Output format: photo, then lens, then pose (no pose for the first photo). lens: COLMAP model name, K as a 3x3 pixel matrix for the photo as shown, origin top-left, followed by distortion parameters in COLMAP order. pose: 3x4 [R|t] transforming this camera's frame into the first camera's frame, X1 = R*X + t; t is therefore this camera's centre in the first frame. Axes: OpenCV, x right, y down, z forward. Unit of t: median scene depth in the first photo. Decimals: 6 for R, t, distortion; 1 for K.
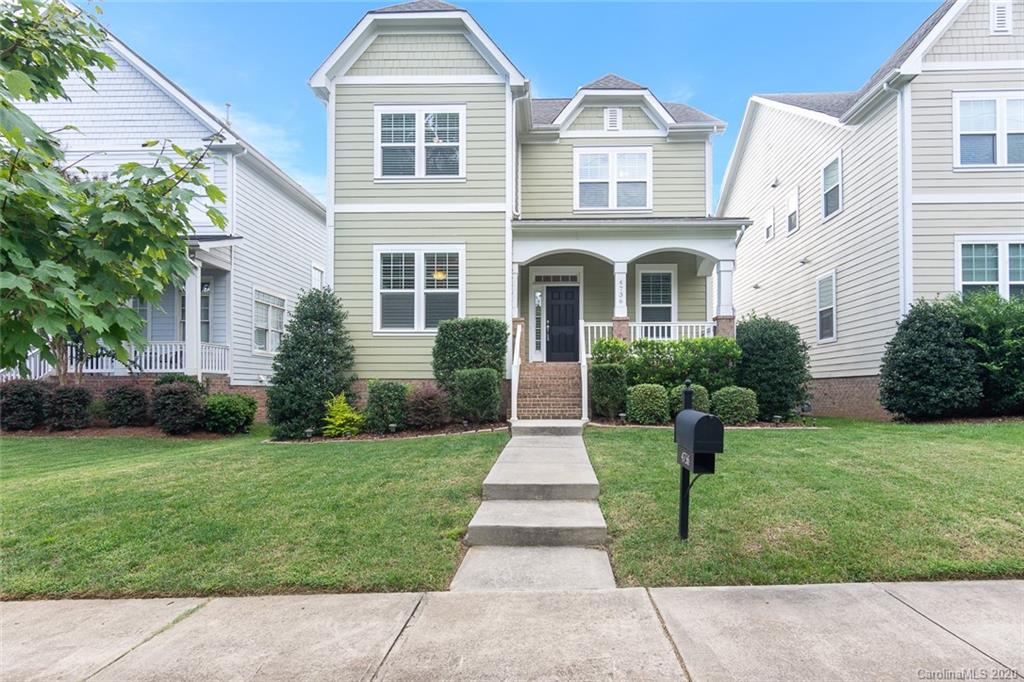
lens RADIAL K [[559.4, 0, 513.9], [0, 559.4, 394.7], [0, 0, 1]] dist [-0.003449, -0.000425]
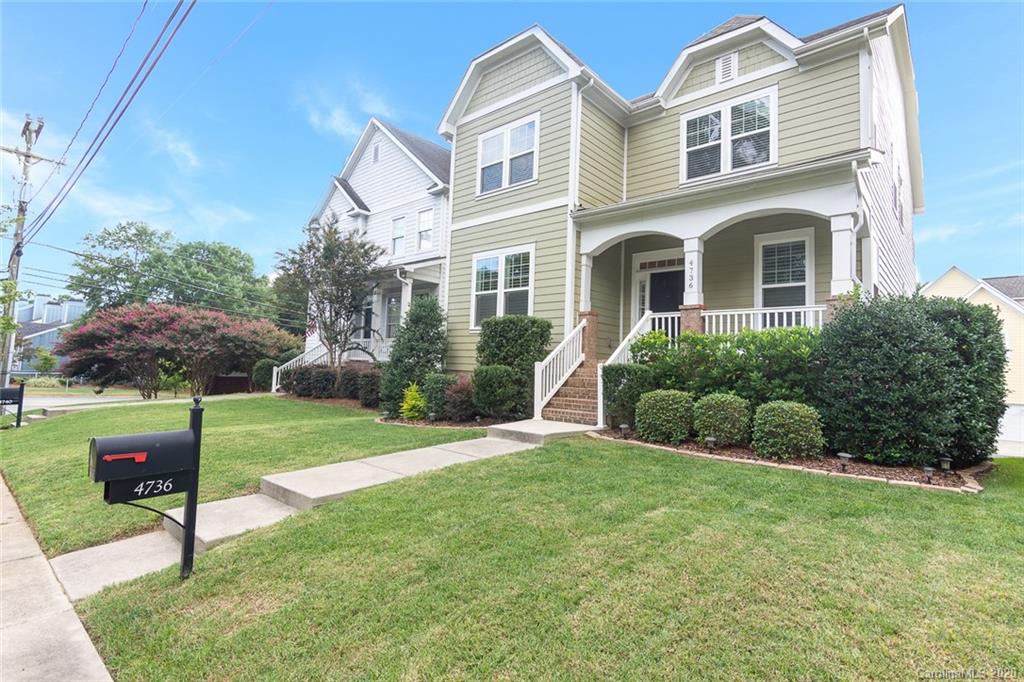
lens RADIAL K [[498.0, 0, 512.0], [0, 498.0, 341.0], [0, 0, 1]] dist [0.000802, -0.000139]
pose [[0.764653, -0.006890, -0.644405, 0.455687], [-0.039729, 0.997537, -0.057808, -0.033482], [0.643216, 0.069804, 0.762496, 0.280662]]
